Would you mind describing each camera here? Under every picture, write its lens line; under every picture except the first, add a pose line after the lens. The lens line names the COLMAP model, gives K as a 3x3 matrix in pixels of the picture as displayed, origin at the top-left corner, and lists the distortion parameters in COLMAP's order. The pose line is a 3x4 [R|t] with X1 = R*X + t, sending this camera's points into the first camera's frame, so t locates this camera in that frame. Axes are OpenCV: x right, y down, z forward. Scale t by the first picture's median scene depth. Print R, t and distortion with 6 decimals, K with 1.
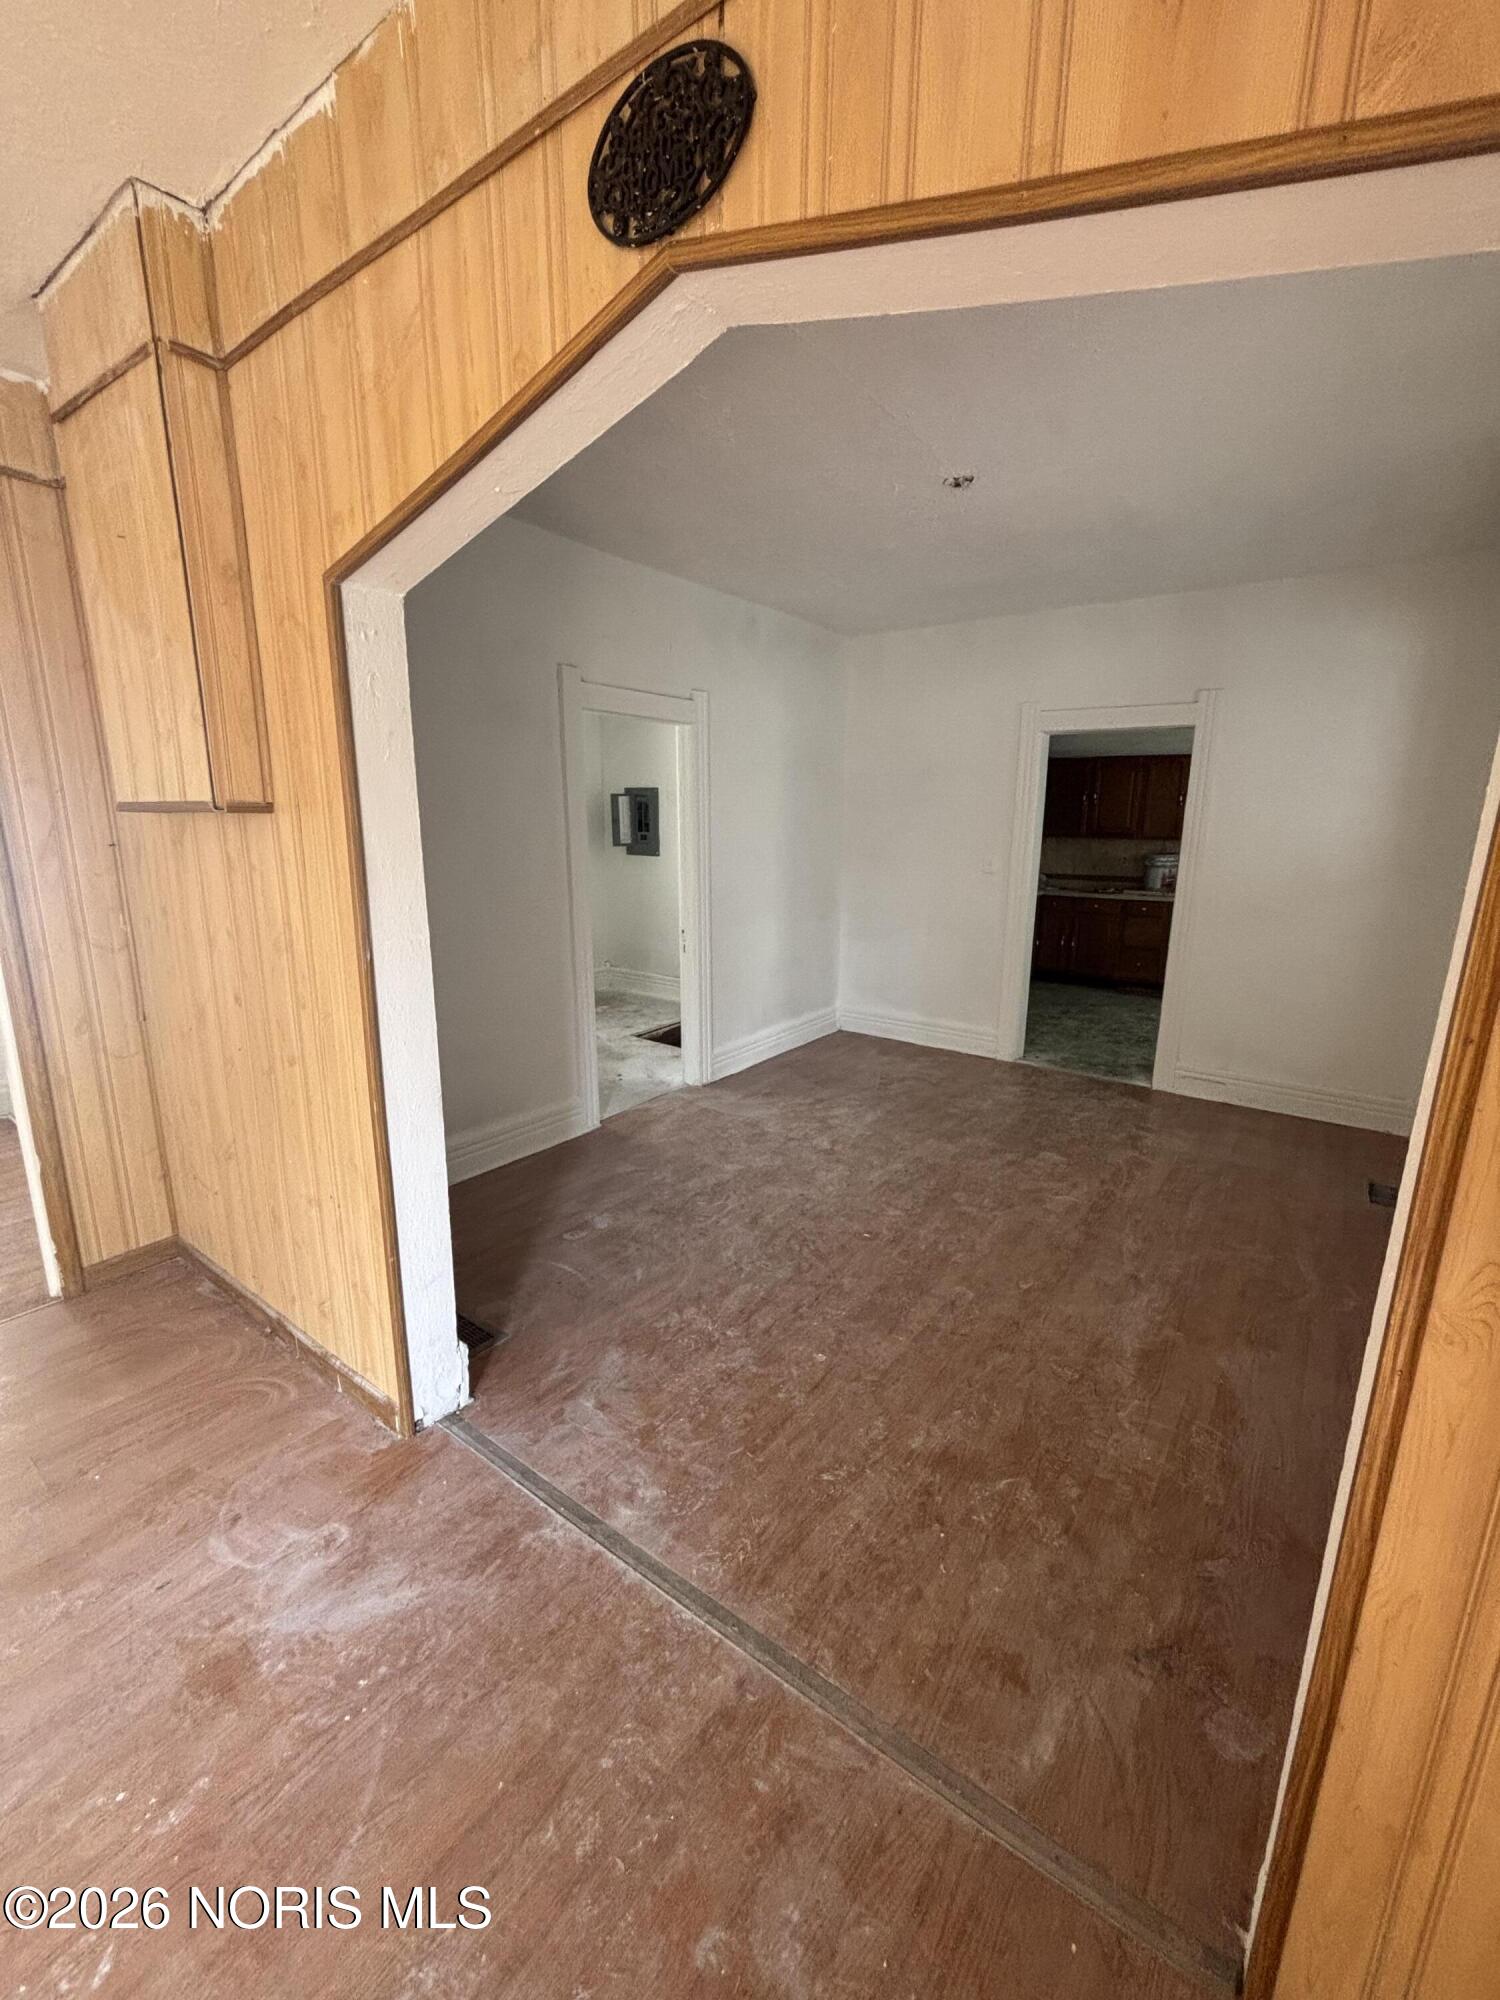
lens RADIAL K [[793.9, 0, 737.7], [0, 793.9, 1001.1], [0, 0, 1]] dist [0.001446, -0.000004]
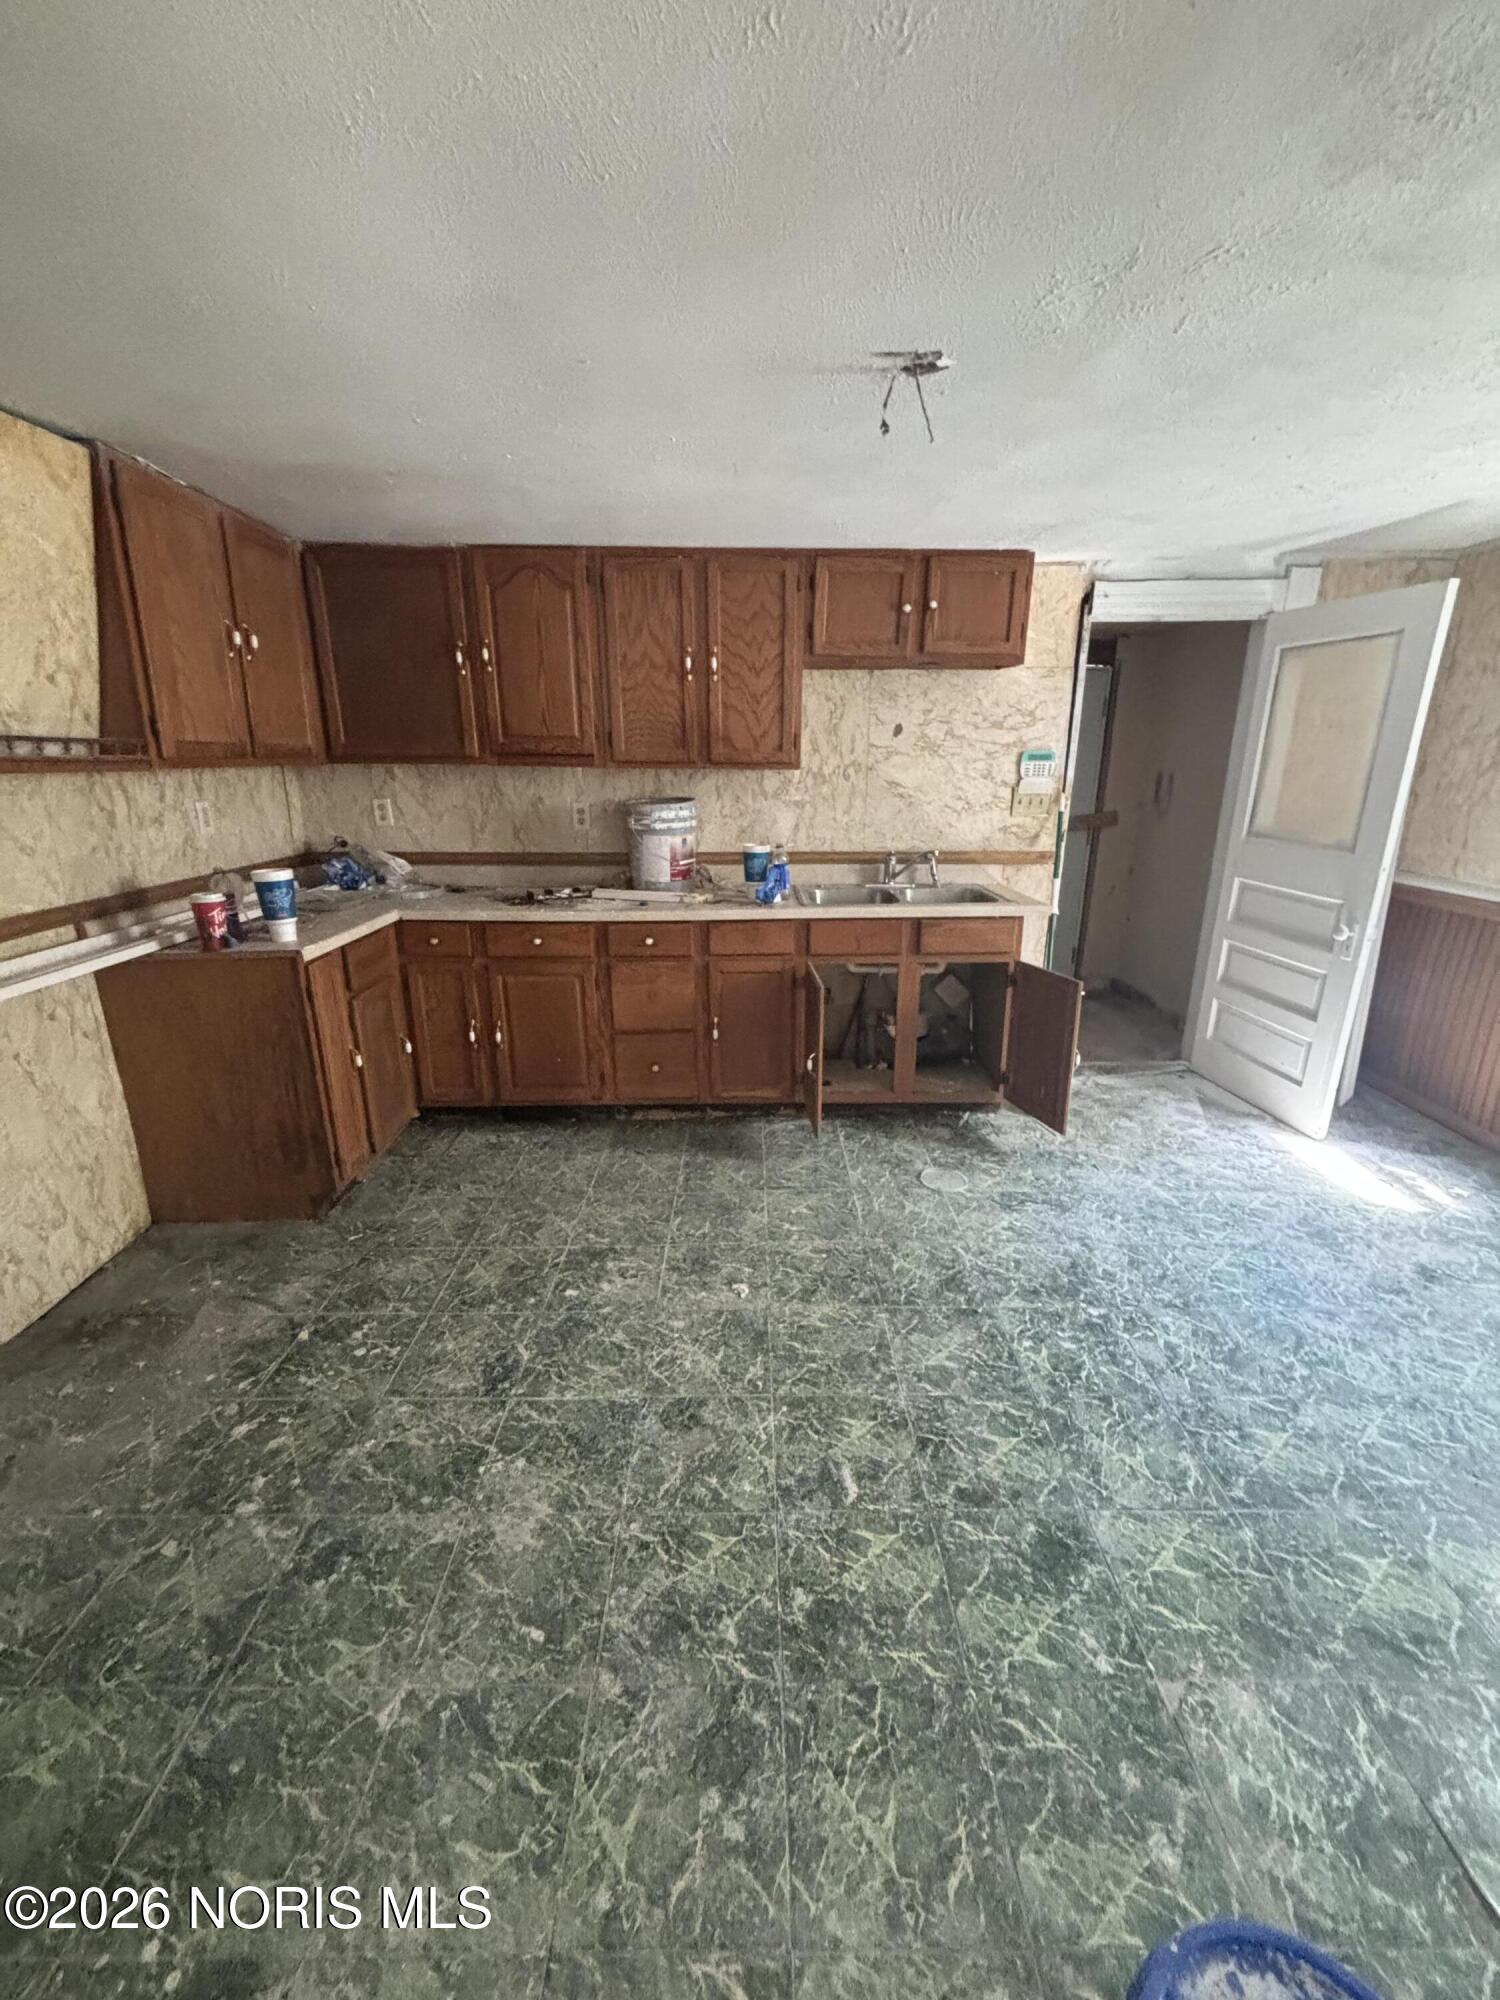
lens RADIAL K [[793.9, 0, 750.3], [0, 793.9, 1003.5], [0, 0, 1]] dist [0.001446, -0.000004]
pose [[0.814078, -0.182182, 0.551441, 0.310253], [0.138451, 0.983027, 0.120375, -0.119091], [-0.564011, -0.021647, 0.825483, 0.602499]]
